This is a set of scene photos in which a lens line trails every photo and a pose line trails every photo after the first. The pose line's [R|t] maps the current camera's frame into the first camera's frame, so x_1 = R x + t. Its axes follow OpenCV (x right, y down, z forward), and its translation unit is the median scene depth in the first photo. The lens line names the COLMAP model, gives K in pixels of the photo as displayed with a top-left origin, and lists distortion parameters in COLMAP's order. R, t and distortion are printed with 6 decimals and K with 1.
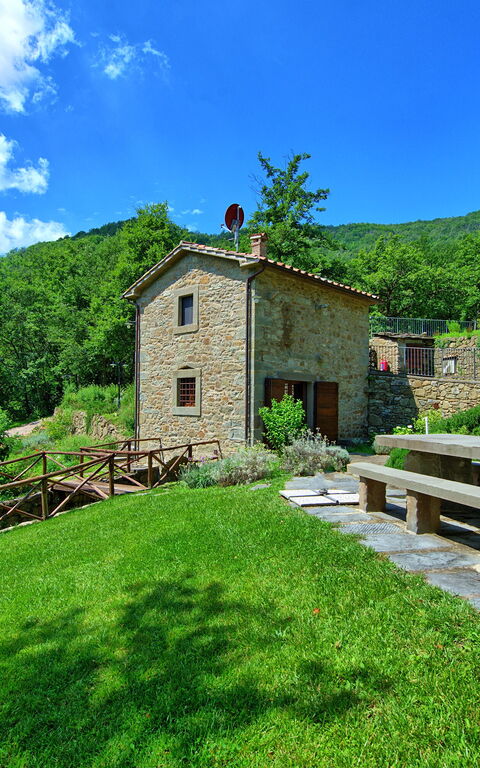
lens RADIAL K [[550.1, 0, 241.3], [0, 550.1, 378.5], [0, 0, 1]] dist [-0.009085, -0.005932]
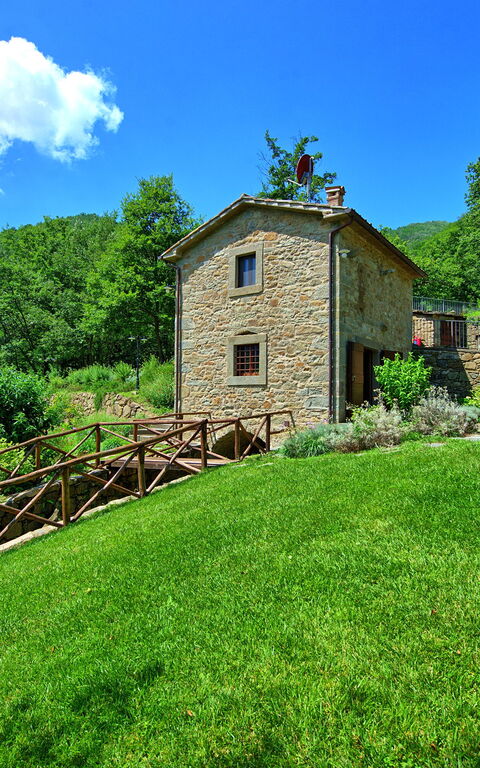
lens RADIAL K [[520.1, 0, 253.4], [0, 520.1, 379.3], [0, 0, 1]] dist [-0.013173, -0.002452]
pose [[0.987576, 0.006565, 0.157004, -0.216694], [-0.005908, 0.999972, -0.004649, 0.059043], [-0.157030, 0.003664, 0.987587, 0.143920]]
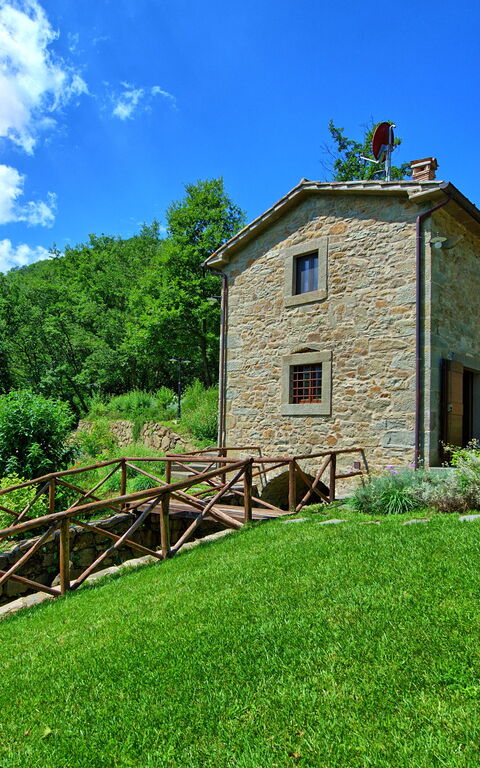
lens RADIAL K [[550.1, 0, 199.6], [0, 550.1, 398.7], [0, 0, 1]] dist [-0.009085, -0.005932]
pose [[0.998715, 0.017877, -0.047412, -0.199528], [-0.018837, 0.999625, -0.019864, 0.060289], [0.047039, 0.020732, 0.998678, 0.254052]]
